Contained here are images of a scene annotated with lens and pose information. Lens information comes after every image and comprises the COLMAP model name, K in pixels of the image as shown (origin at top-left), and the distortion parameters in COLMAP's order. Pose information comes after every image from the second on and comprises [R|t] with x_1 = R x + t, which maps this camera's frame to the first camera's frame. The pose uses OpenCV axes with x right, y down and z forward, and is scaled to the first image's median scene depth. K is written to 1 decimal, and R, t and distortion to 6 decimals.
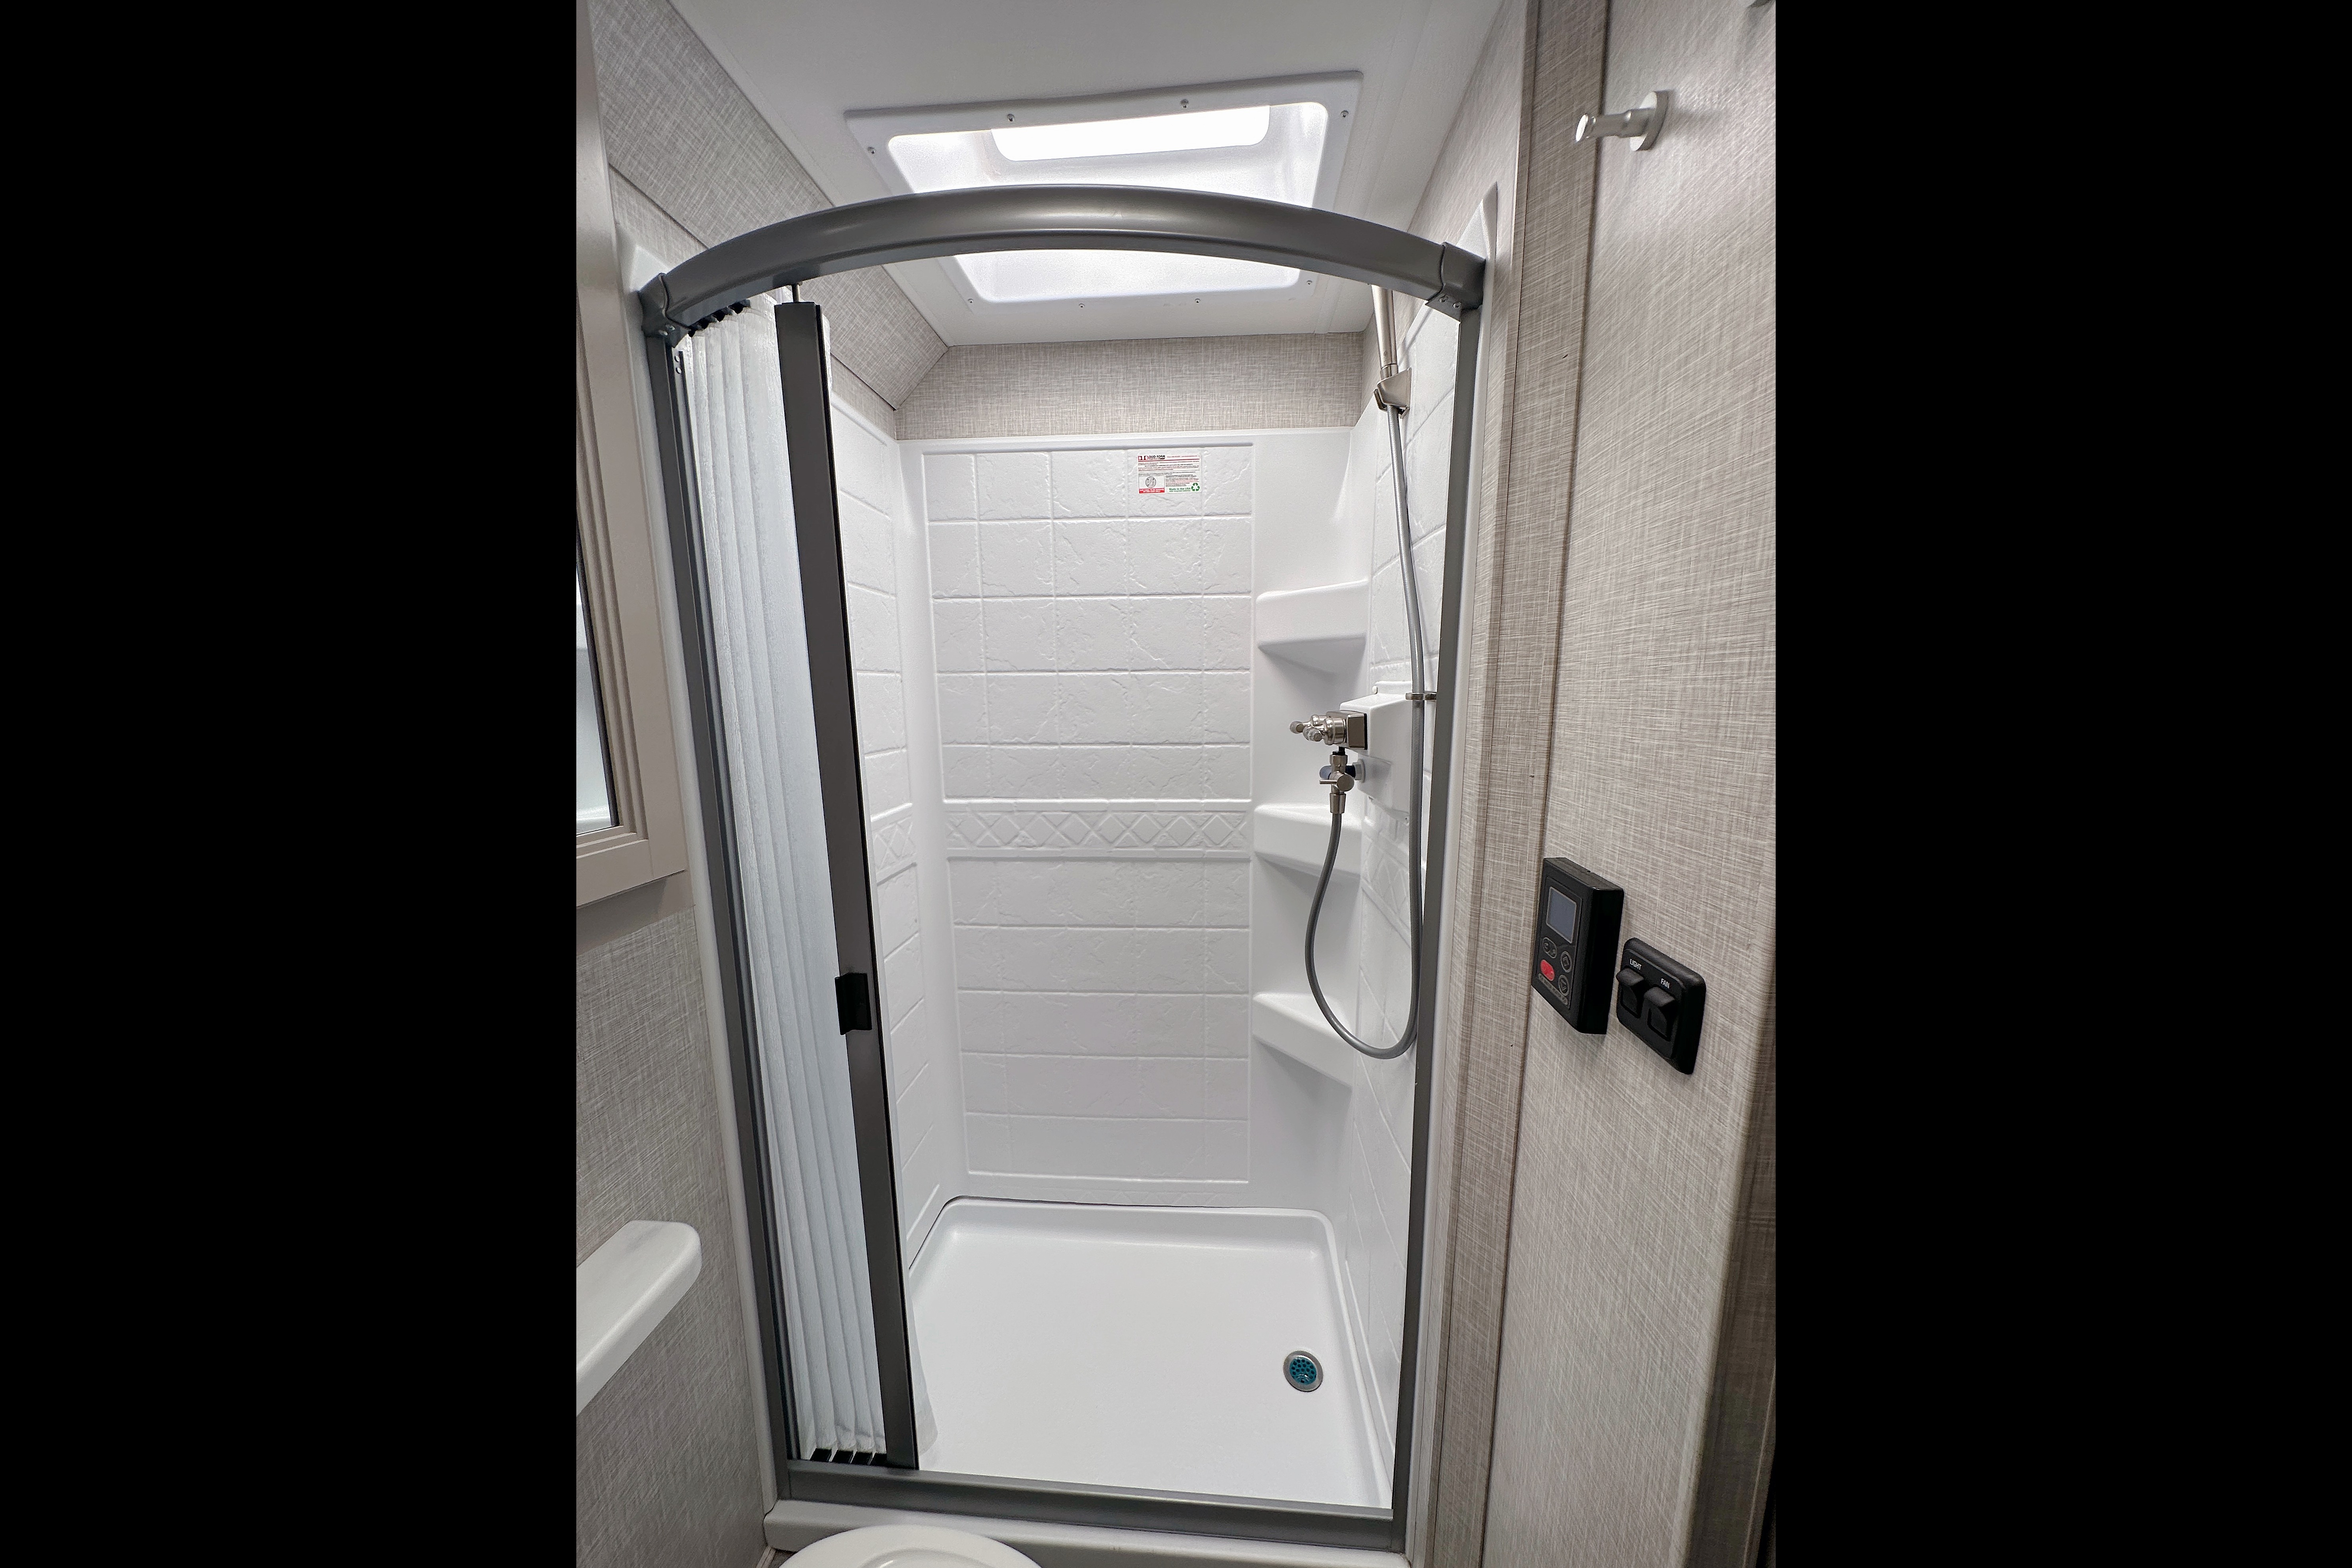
lens RADIAL K [[636.7, 0, 1176.0], [0, 636.7, 784.0], [0, 0, 1]] dist [0.000100, 0.000003]
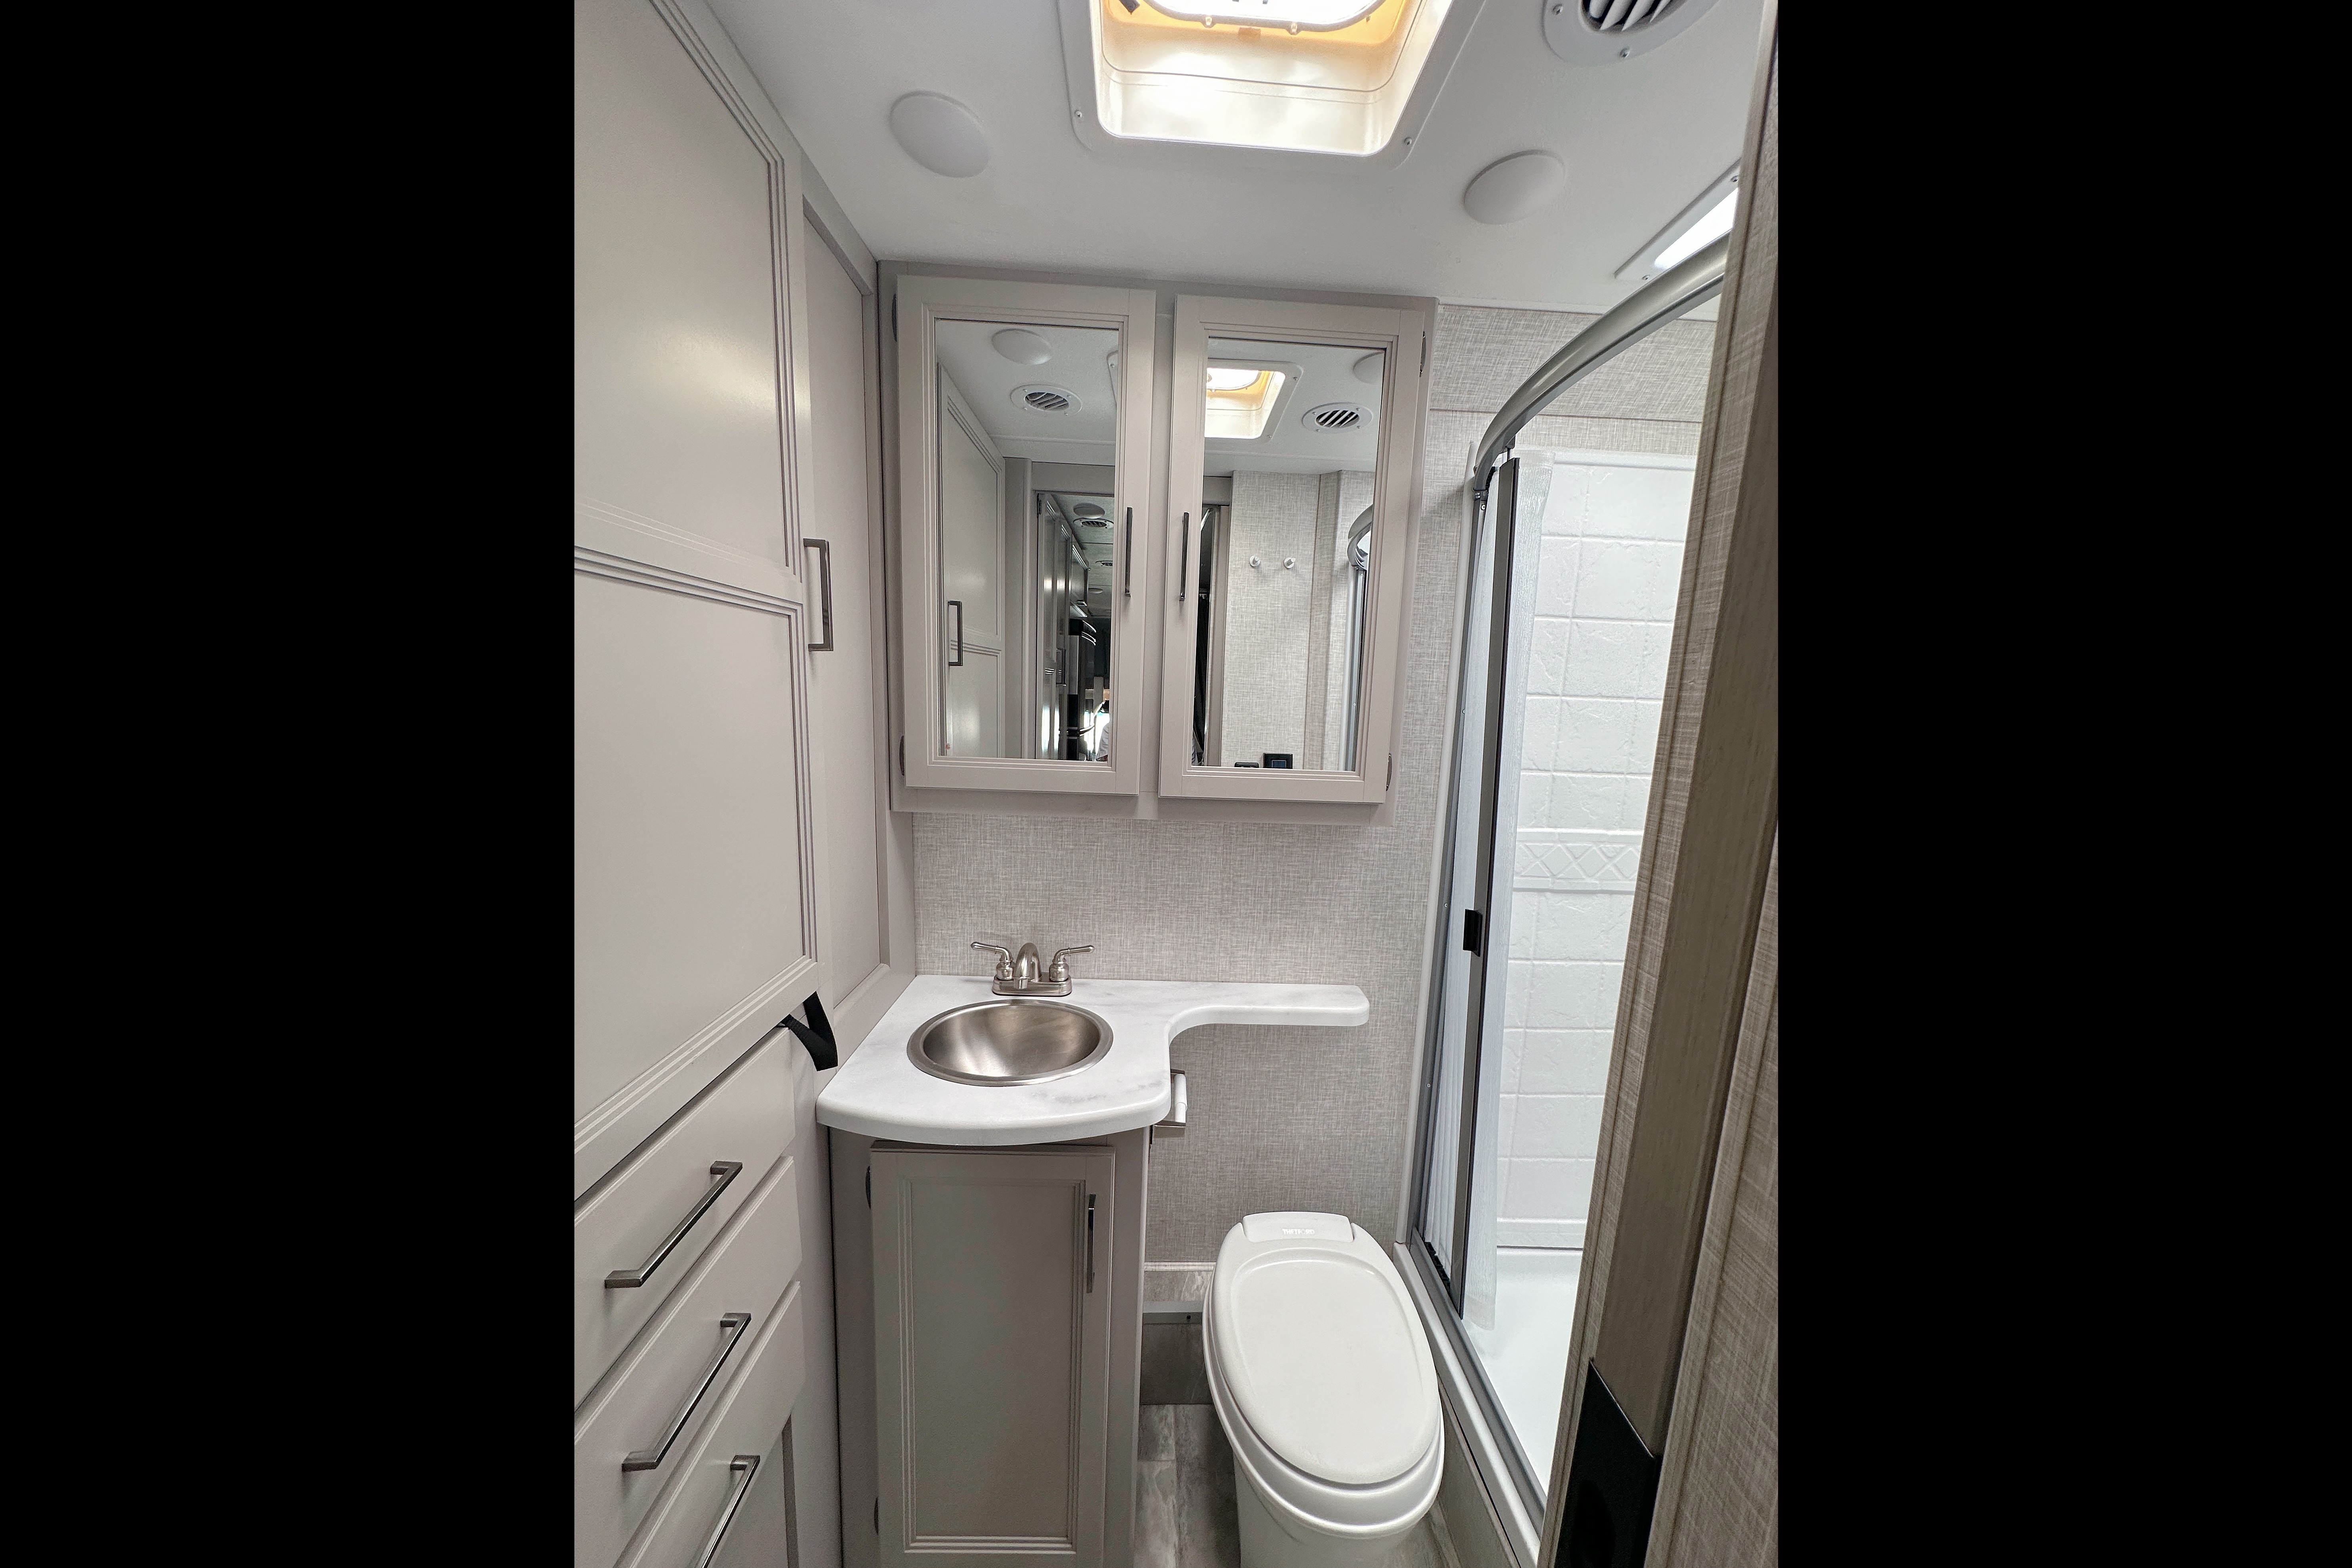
lens RADIAL K [[636.8, 0, 1176.0], [0, 636.8, 784.0], [0, 0, 1]] dist [0.000100, 0.000003]
pose [[0.096596, 0.154751, -0.983220, 0.782479], [-0.182917, 0.973775, 0.135294, -0.049114], [0.978371, 0.166778, 0.122370, 0.130094]]
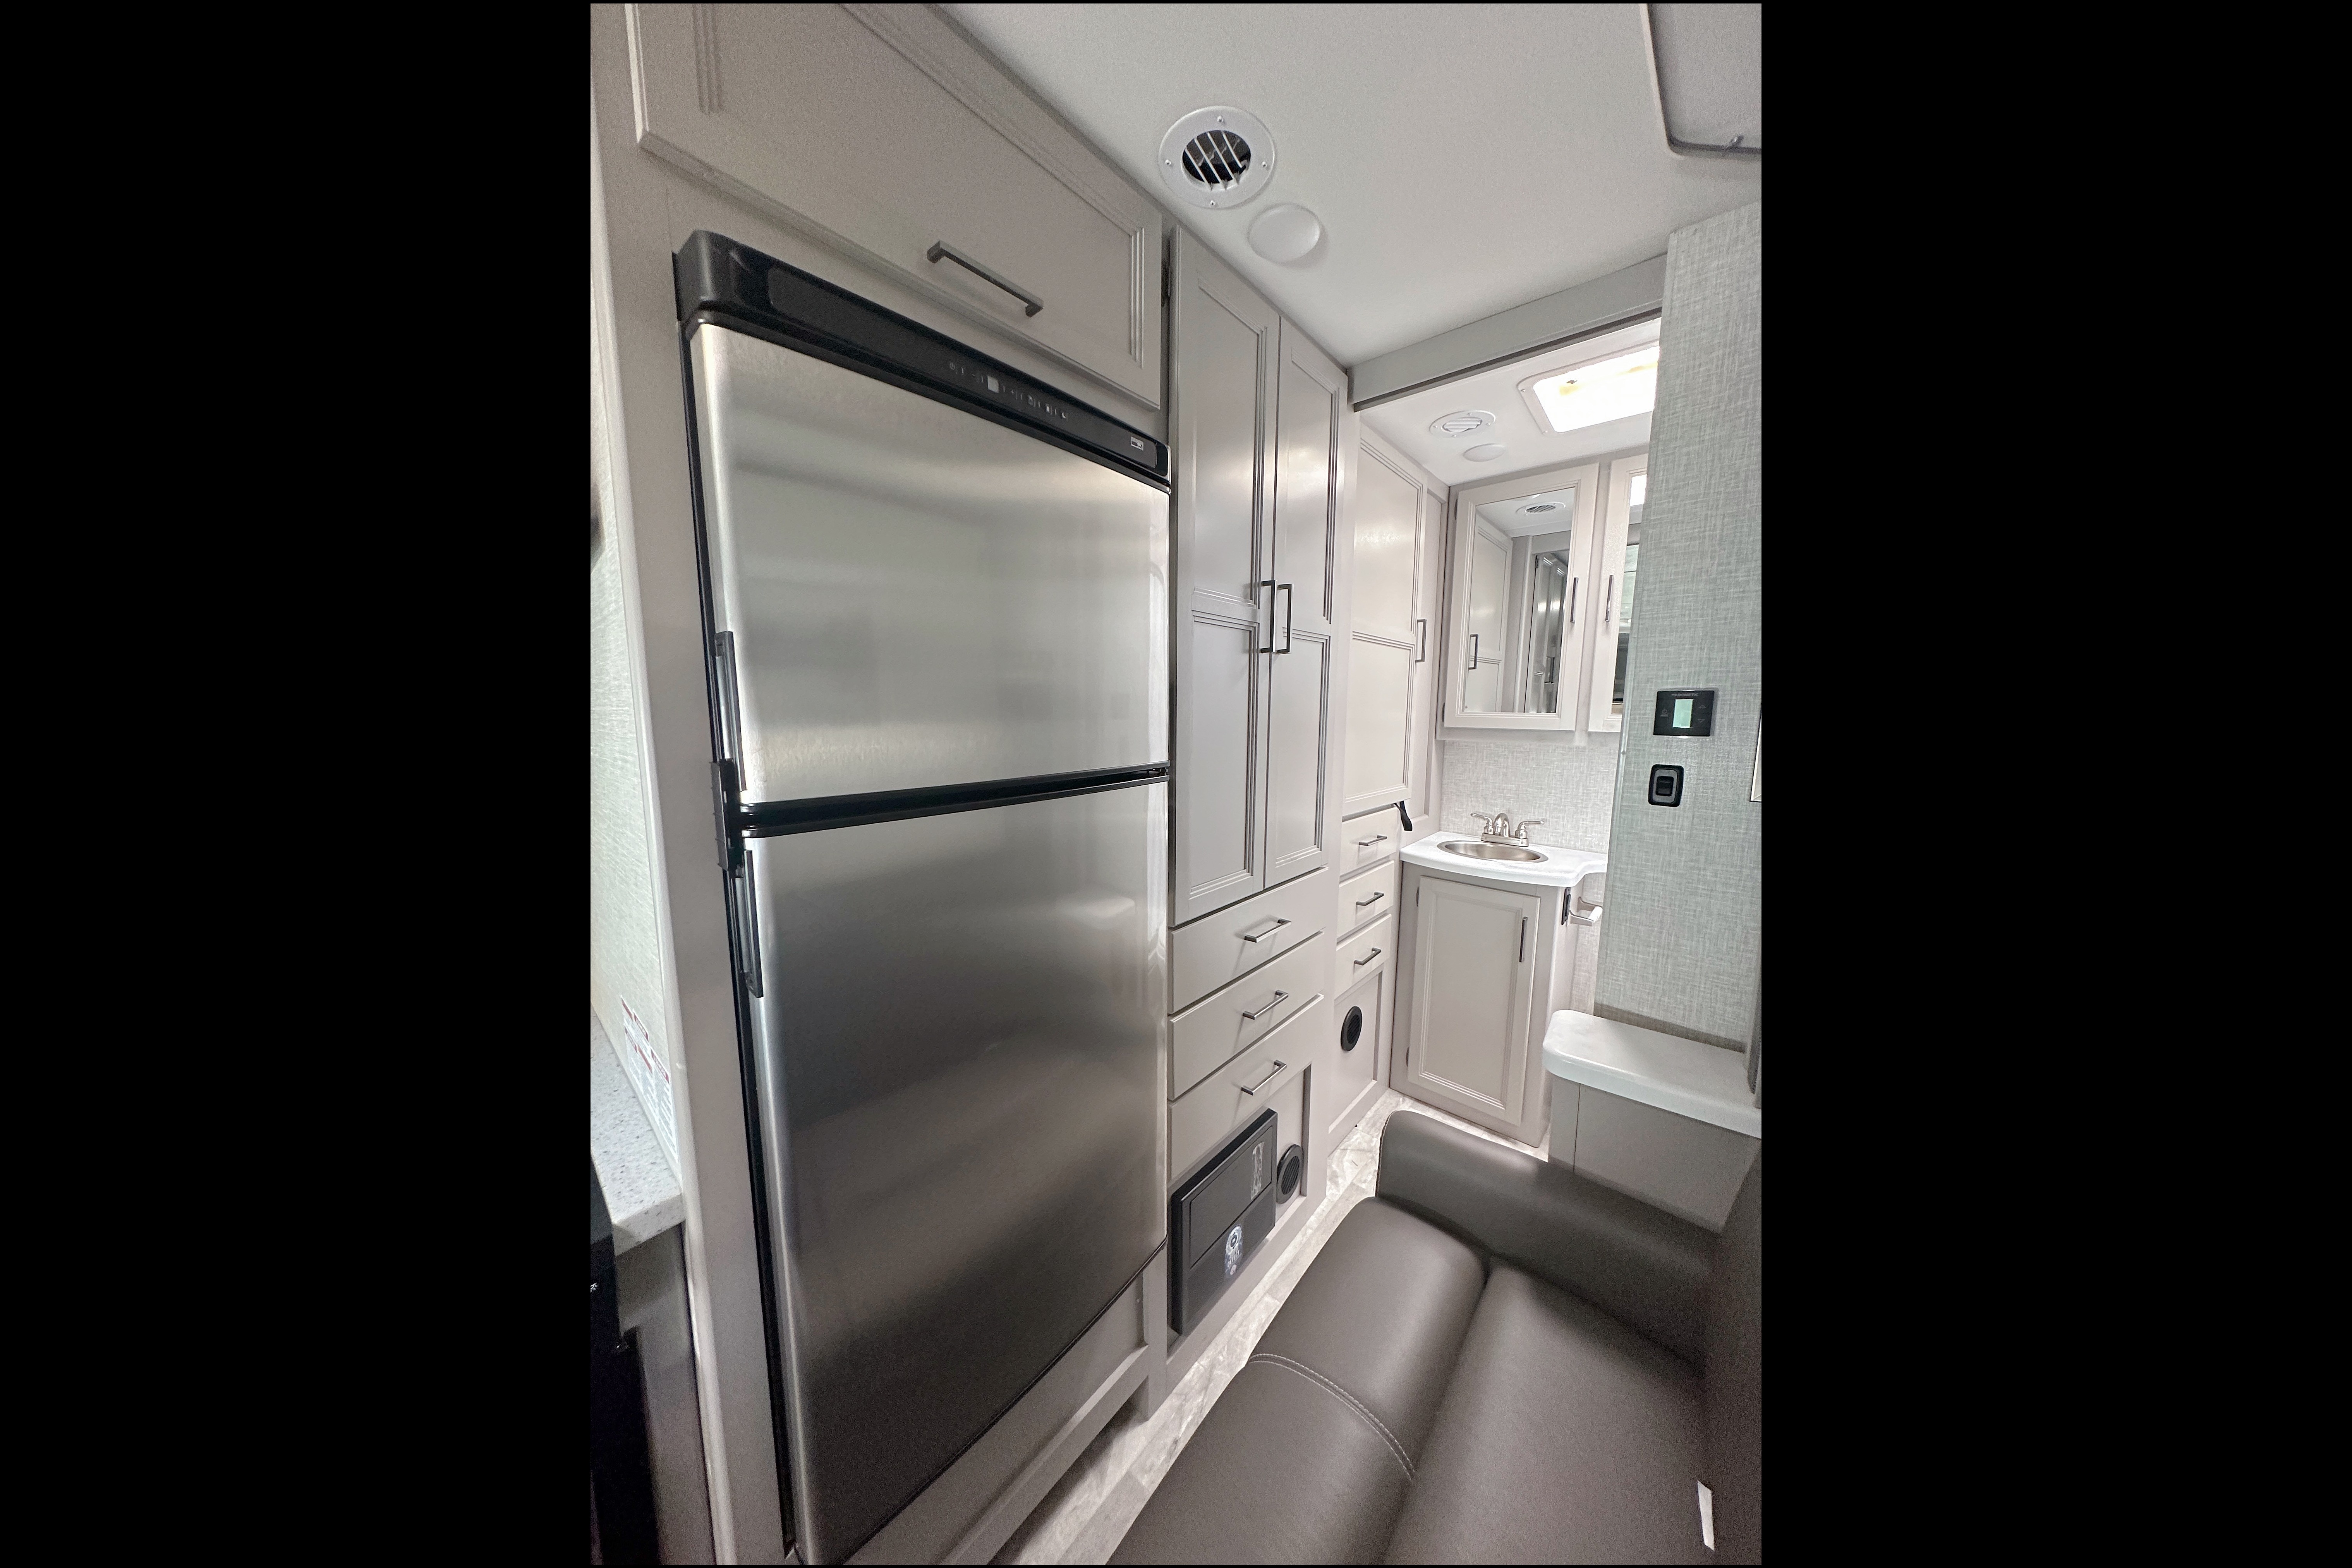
lens RADIAL K [[636.8, 0, 1176.0], [0, 636.8, 784.0], [0, 0, 1]] dist [0.000100, 0.000003]
pose [[-0.607785, 0.100521, -0.787714, 2.703498], [-0.116014, 0.970073, 0.213306, 0.044064], [0.785581, 0.221030, -0.577934, 0.564160]]
